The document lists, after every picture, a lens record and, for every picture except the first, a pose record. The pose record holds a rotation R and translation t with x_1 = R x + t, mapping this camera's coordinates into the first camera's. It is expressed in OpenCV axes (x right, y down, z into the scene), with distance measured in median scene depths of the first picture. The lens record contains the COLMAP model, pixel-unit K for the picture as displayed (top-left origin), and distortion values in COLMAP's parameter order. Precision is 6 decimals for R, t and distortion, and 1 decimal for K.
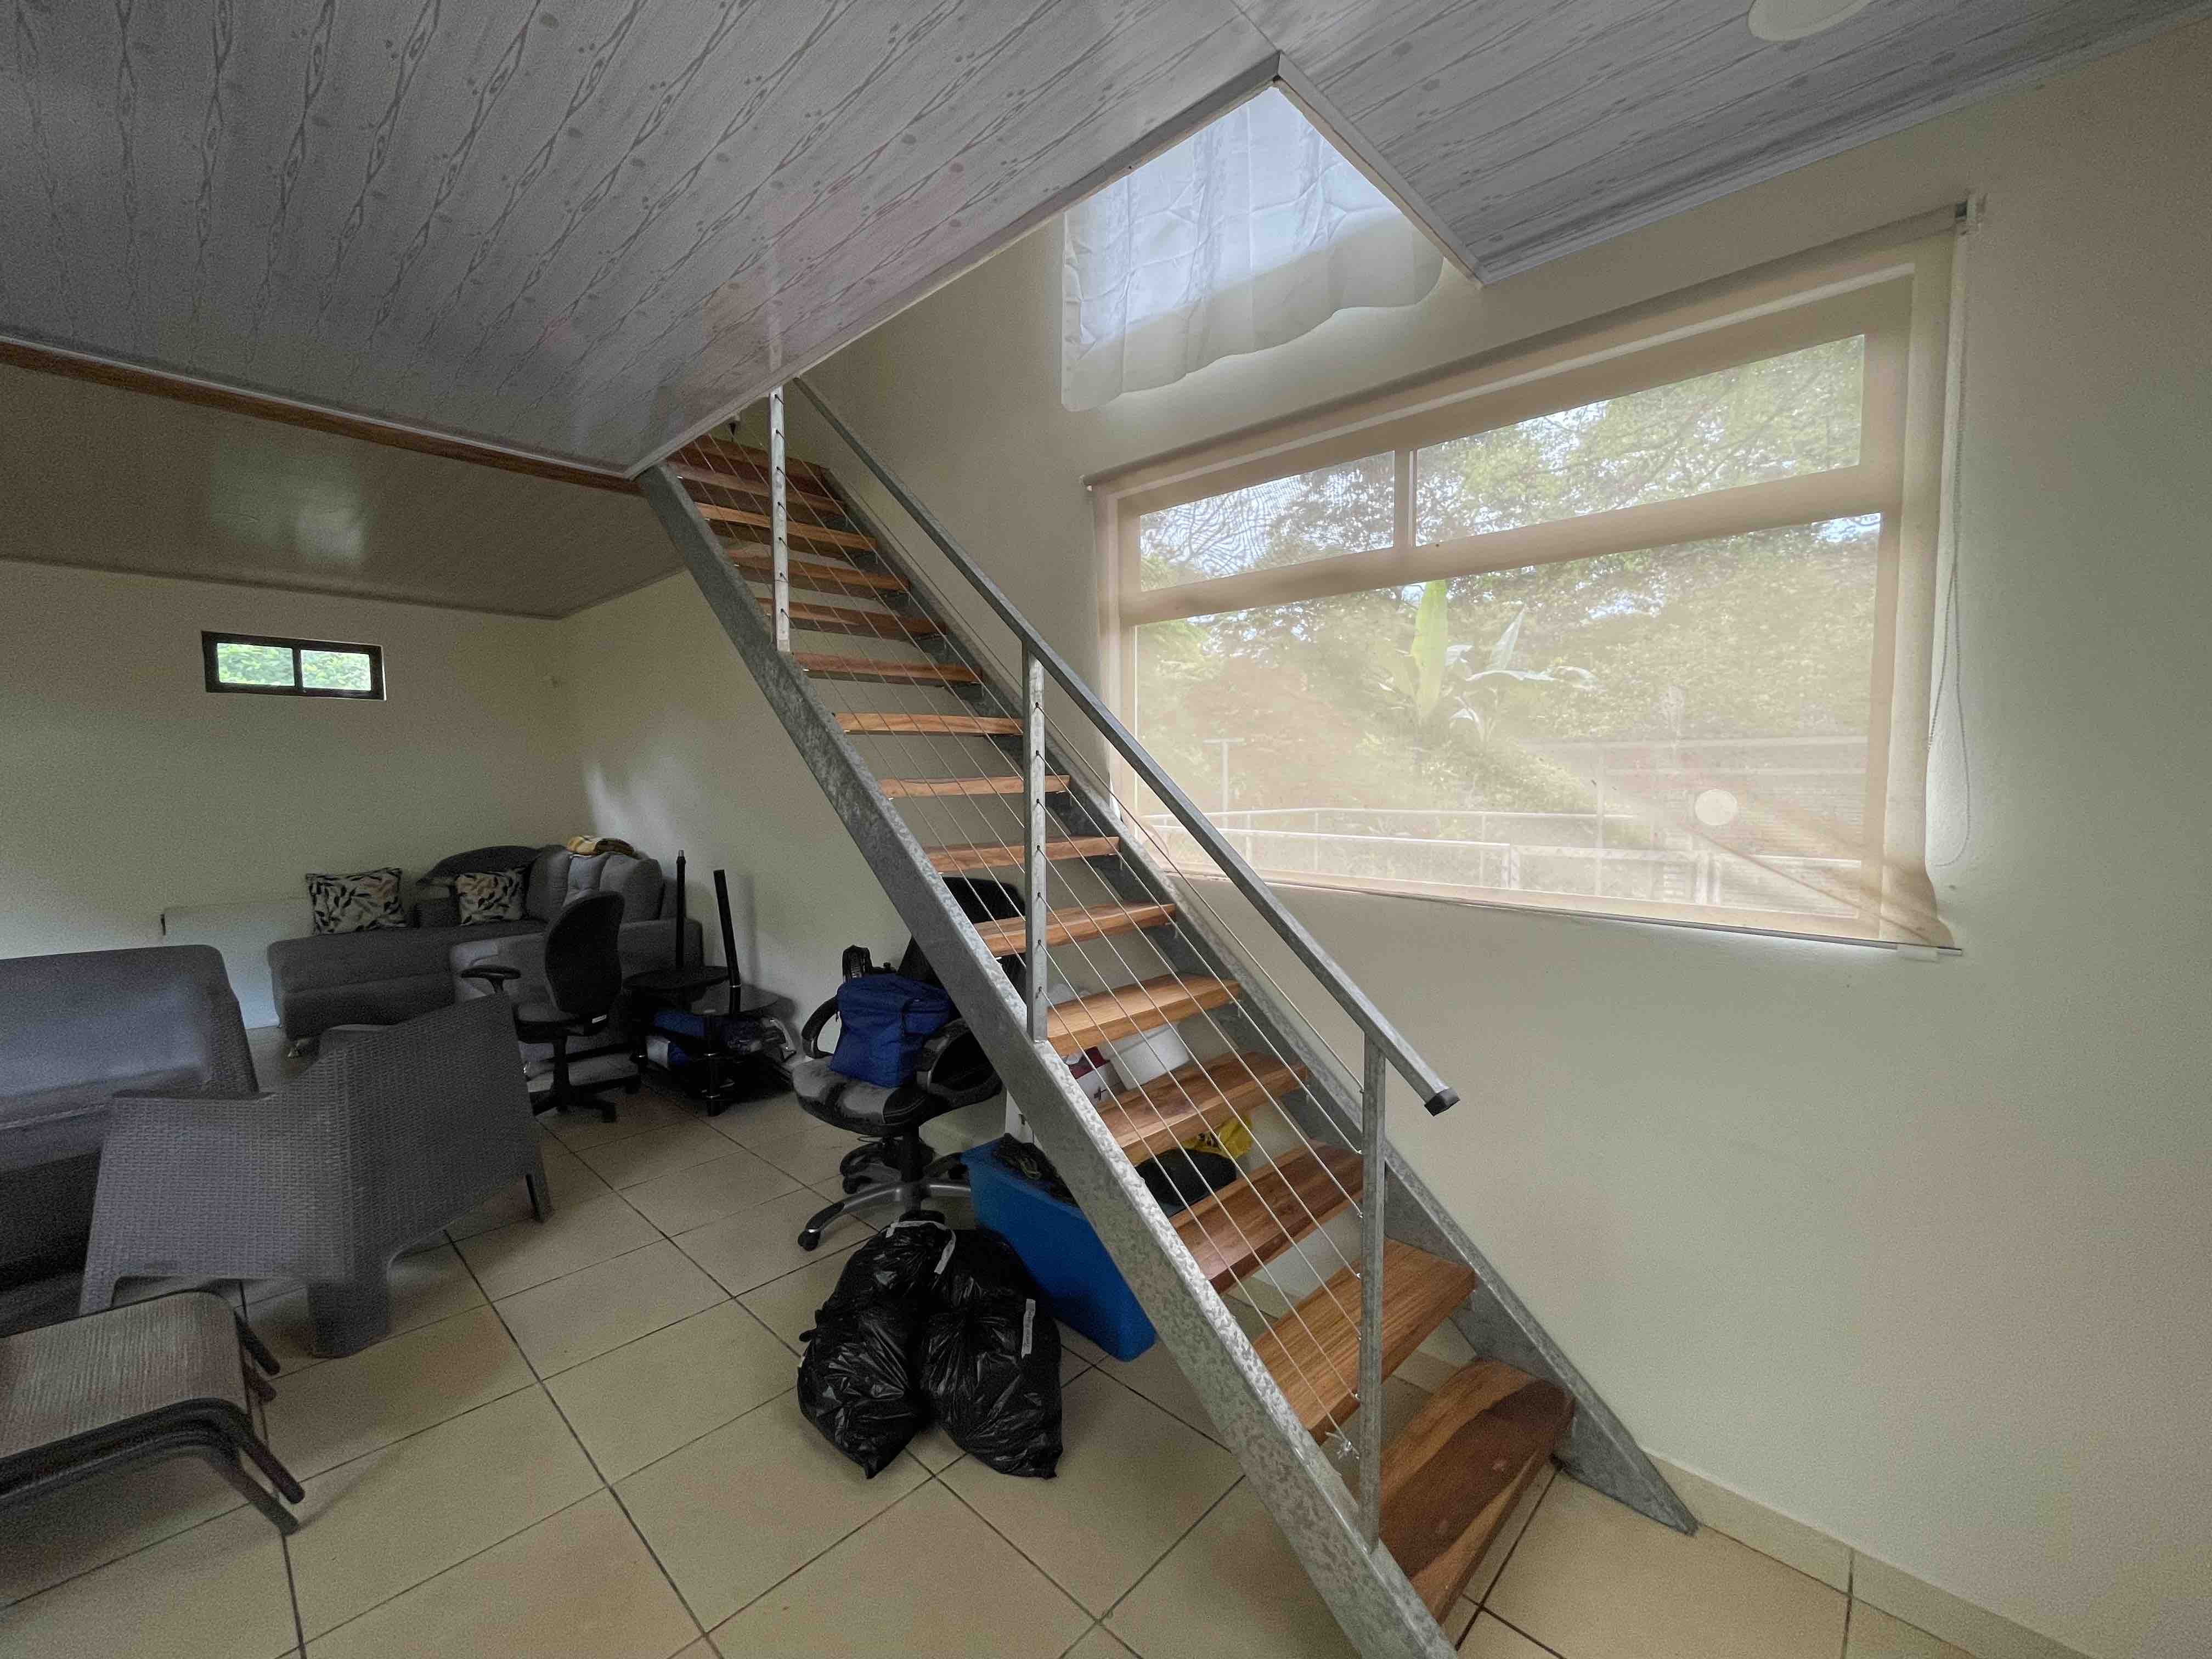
lens RADIAL K [[898.2, 0, 1111.4], [0, 898.2, 831.7], [0, 0, 1]] dist [-0.000920, 0.000124]
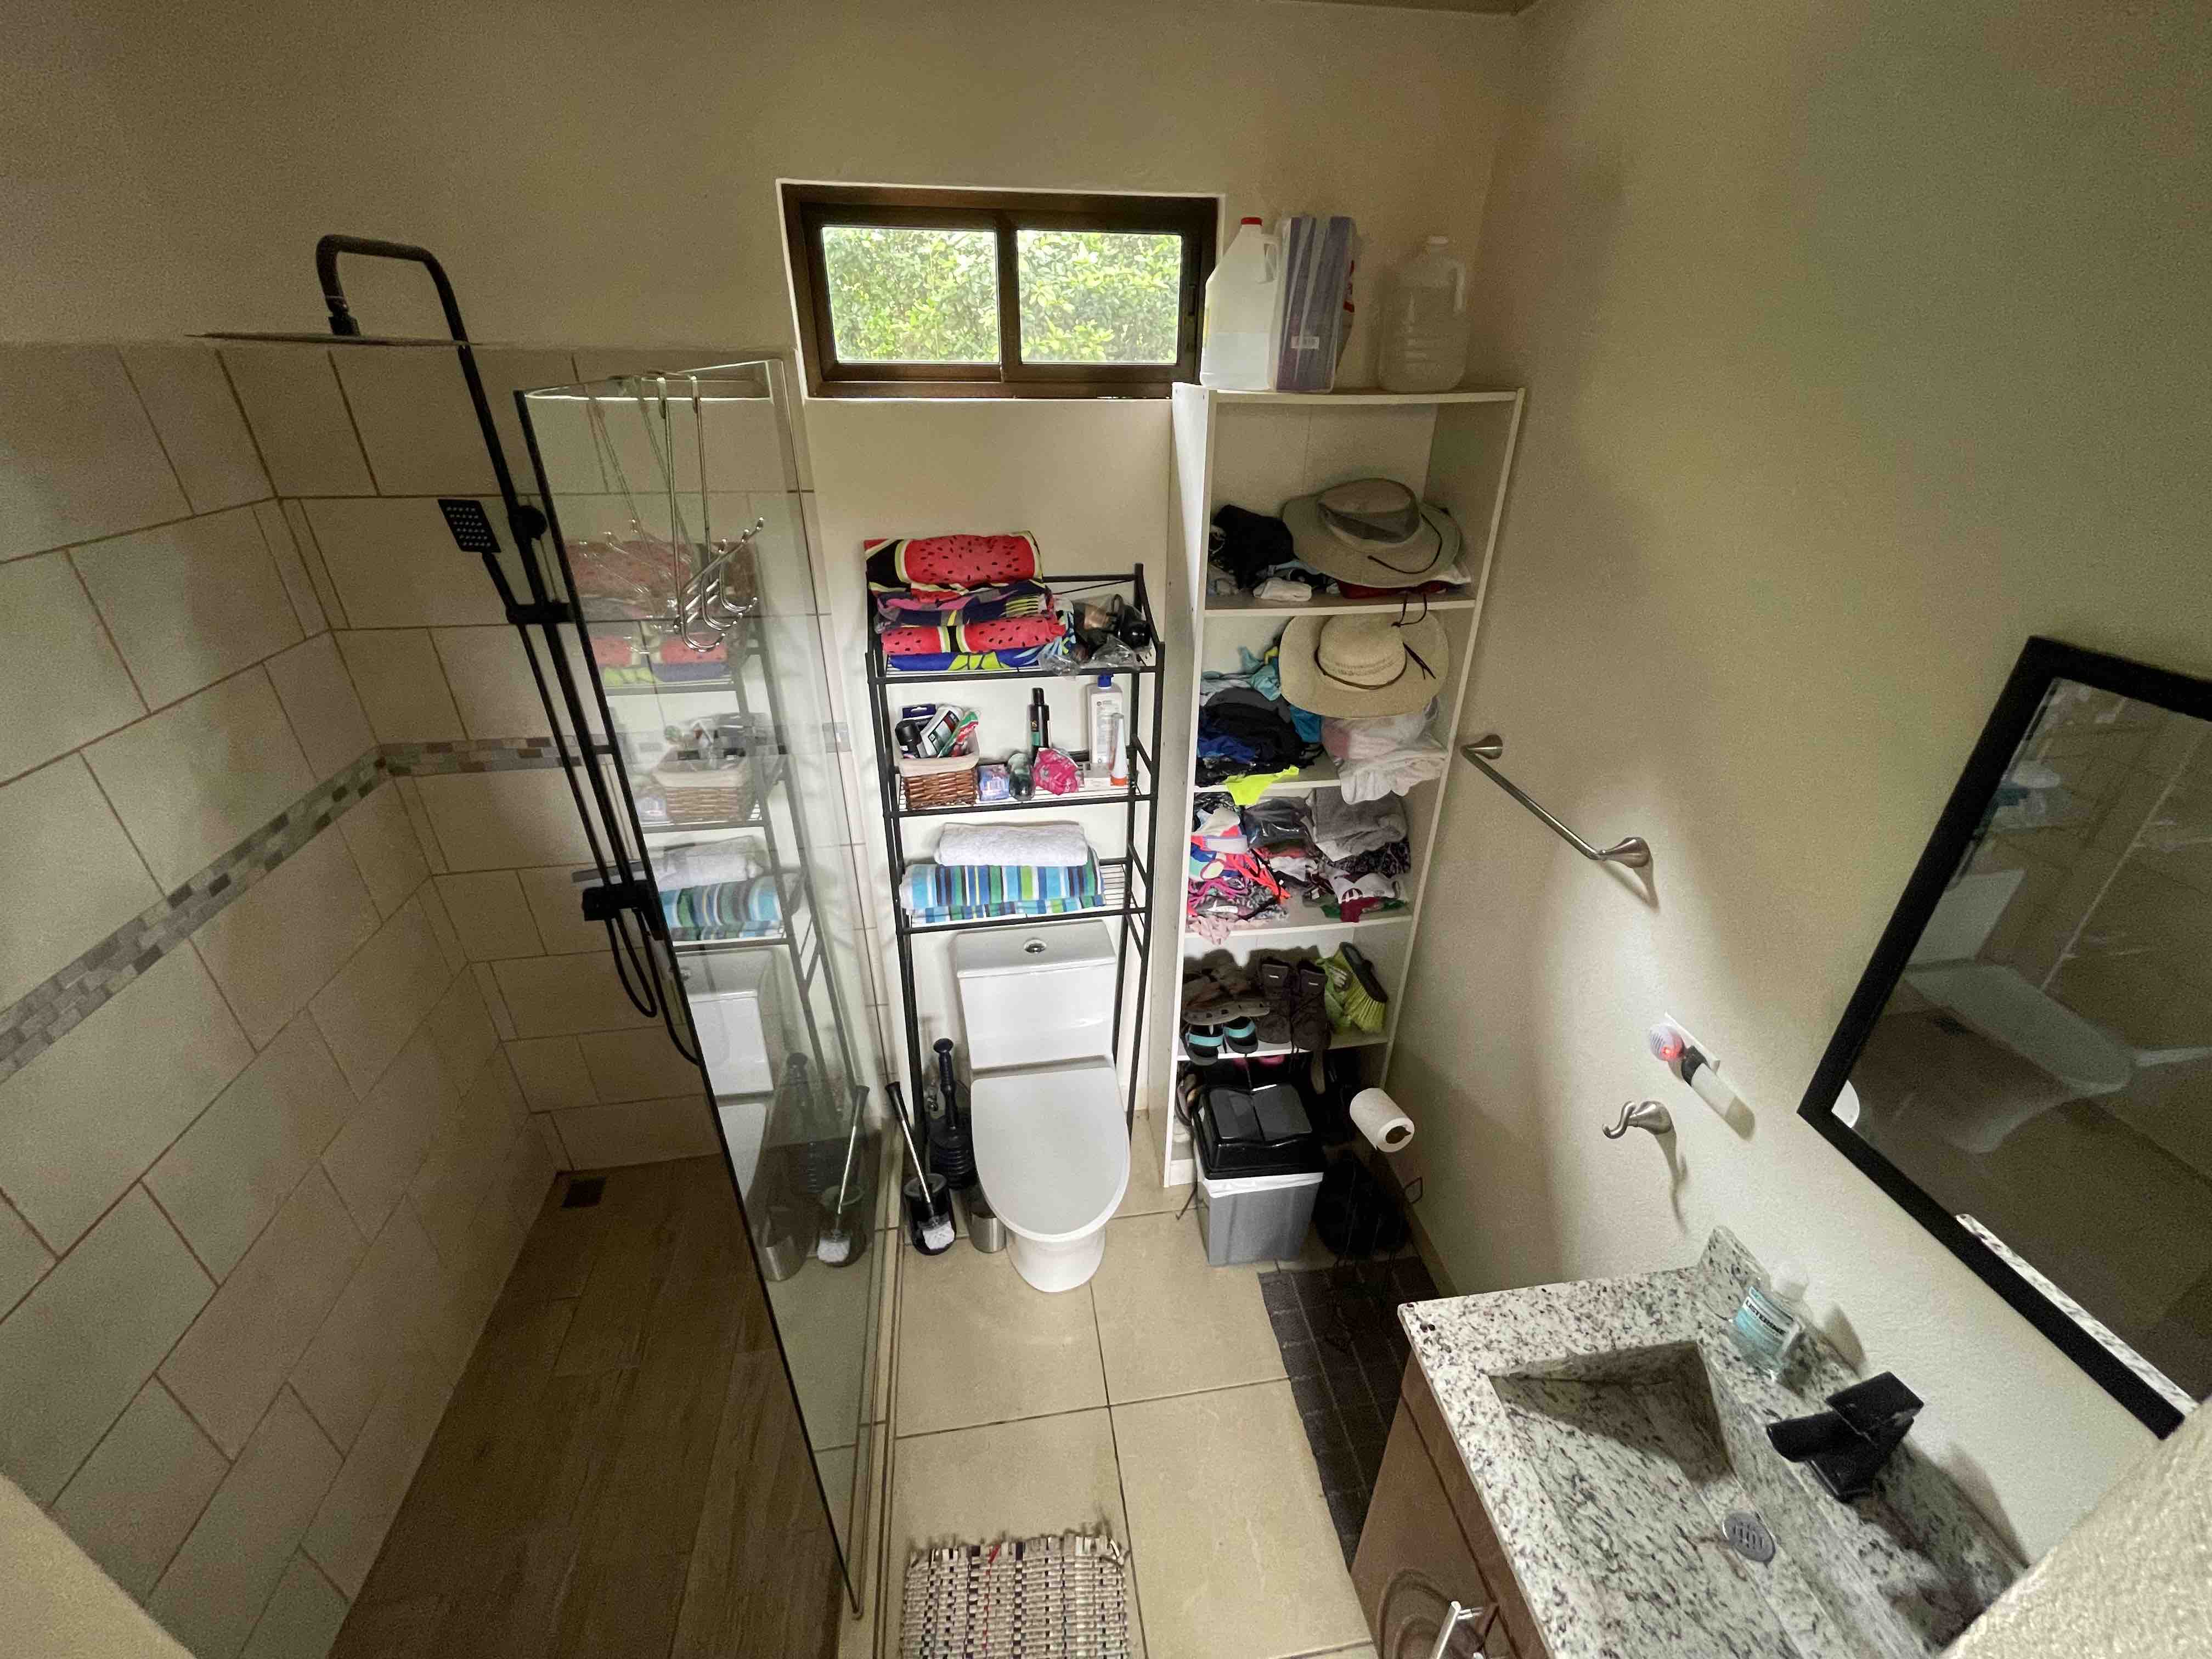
lens RADIAL K [[898.2, 0, 1107.5], [0, 898.2, 834.0], [0, 0, 1]] dist [-0.000920, 0.000124]
pose [[0.781349, 0.306615, -0.543582, -0.623571], [-0.045463, 0.896642, 0.440416, -0.149835], [0.622436, -0.319406, 0.714530, 0.705919]]
